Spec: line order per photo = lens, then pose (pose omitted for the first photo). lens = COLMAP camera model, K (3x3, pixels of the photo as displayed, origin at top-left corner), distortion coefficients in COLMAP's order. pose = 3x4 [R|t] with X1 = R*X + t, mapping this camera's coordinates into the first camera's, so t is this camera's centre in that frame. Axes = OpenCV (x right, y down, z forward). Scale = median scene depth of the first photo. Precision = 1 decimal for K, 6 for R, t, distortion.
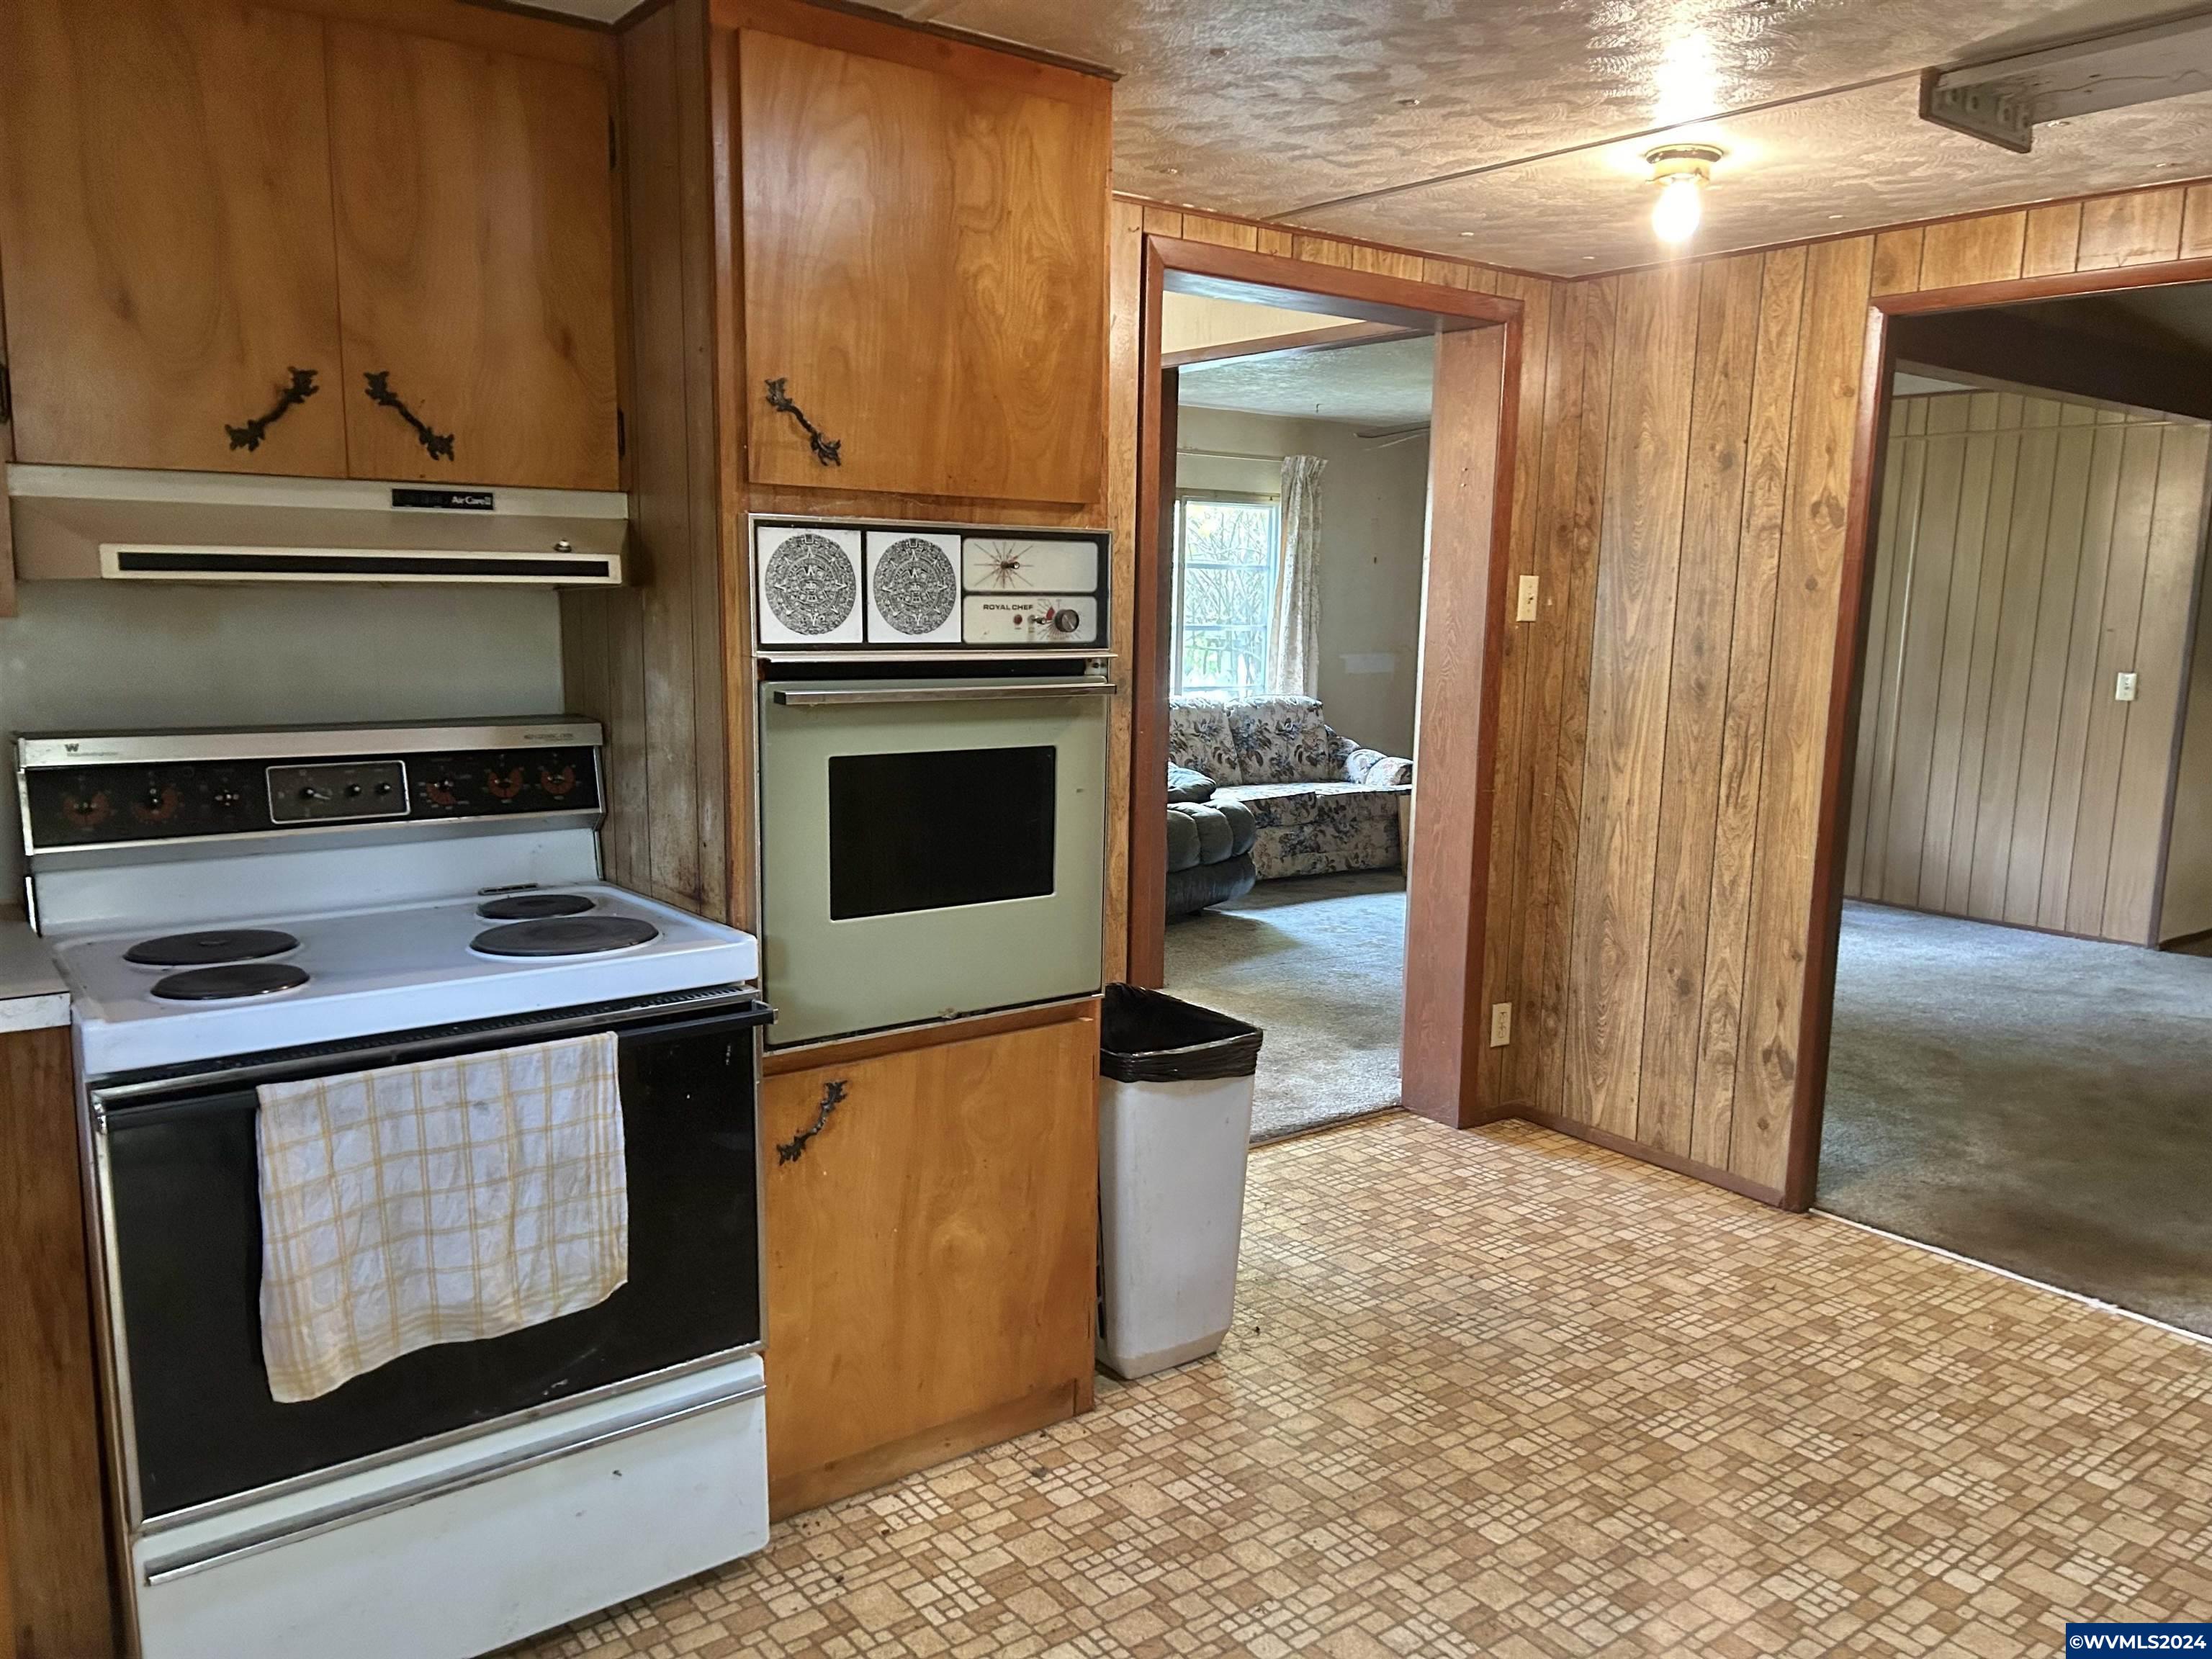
lens RADIAL K [[1655.7, 0, 1113.0], [0, 1655.7, 838.5], [0, 0, 1]] dist [0.008656, 0.002997]
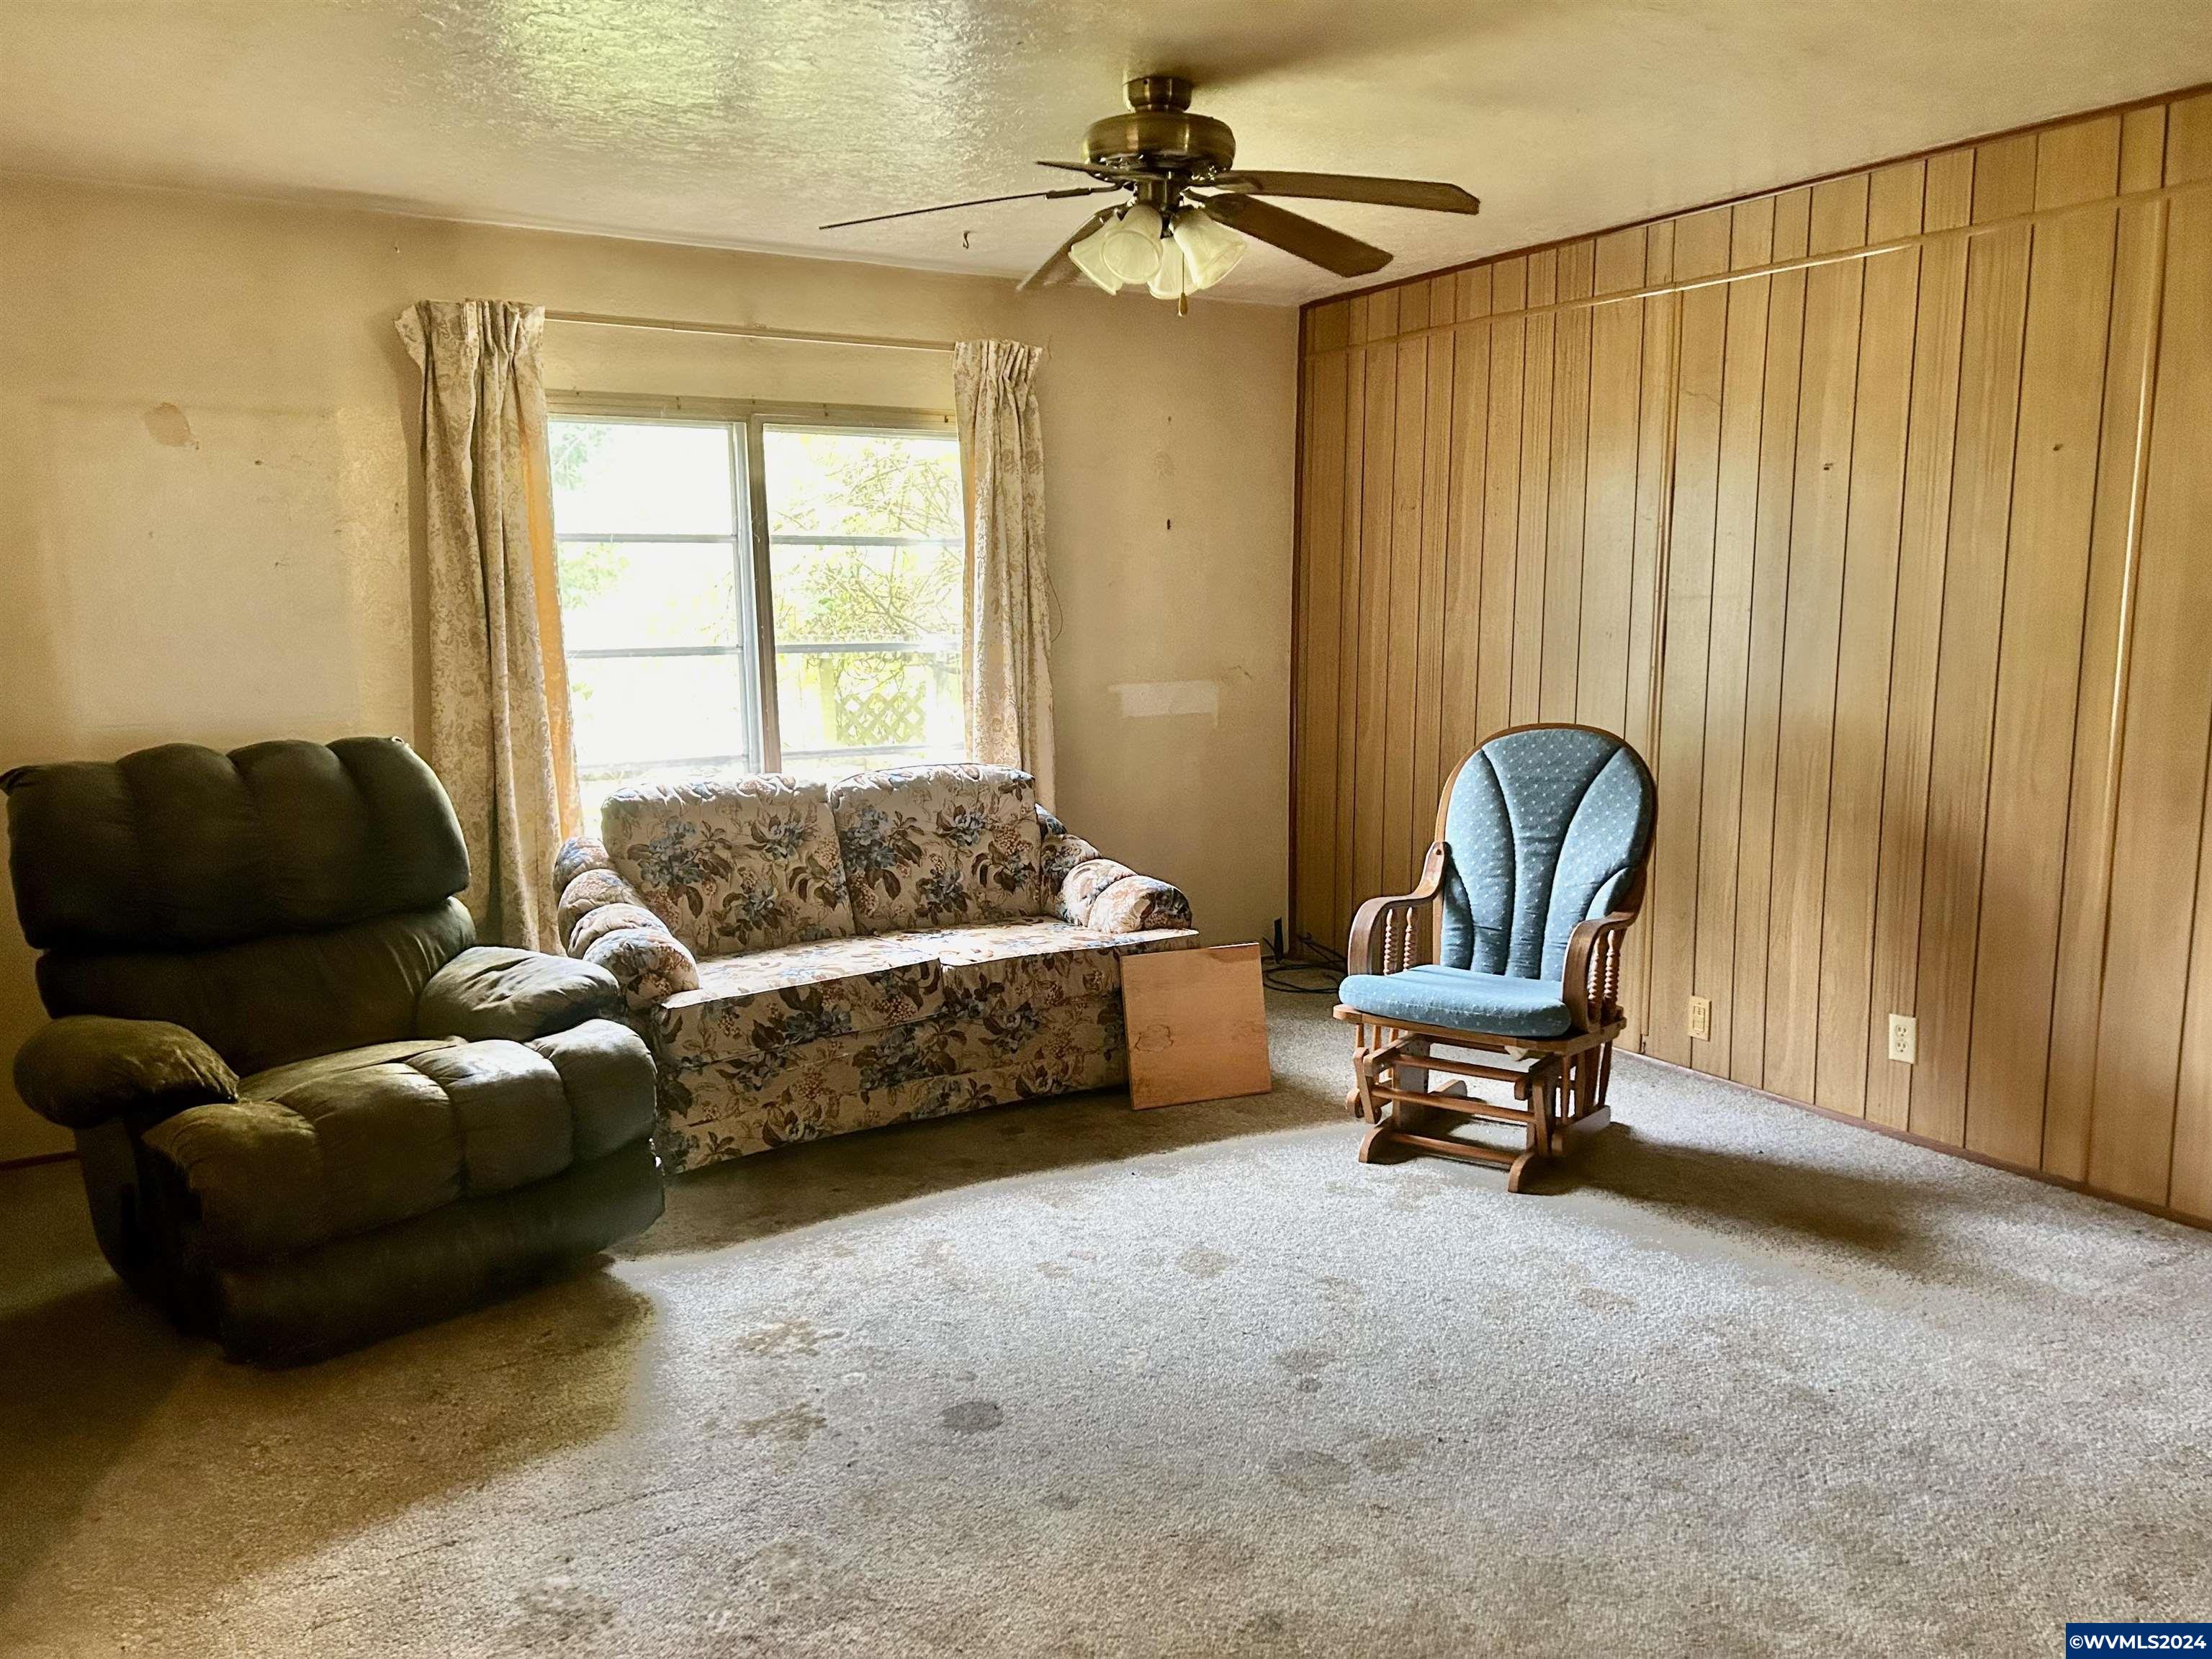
lens RADIAL K [[1655.7, 0, 1097.1], [0, 1655.7, 831.4], [0, 0, 1]] dist [0.008656, 0.002997]
pose [[0.995822, -0.018960, -0.089323, 0.206830], [0.017910, 0.999761, -0.012544, -0.057708], [0.089539, 0.010892, 0.995924, 0.458446]]
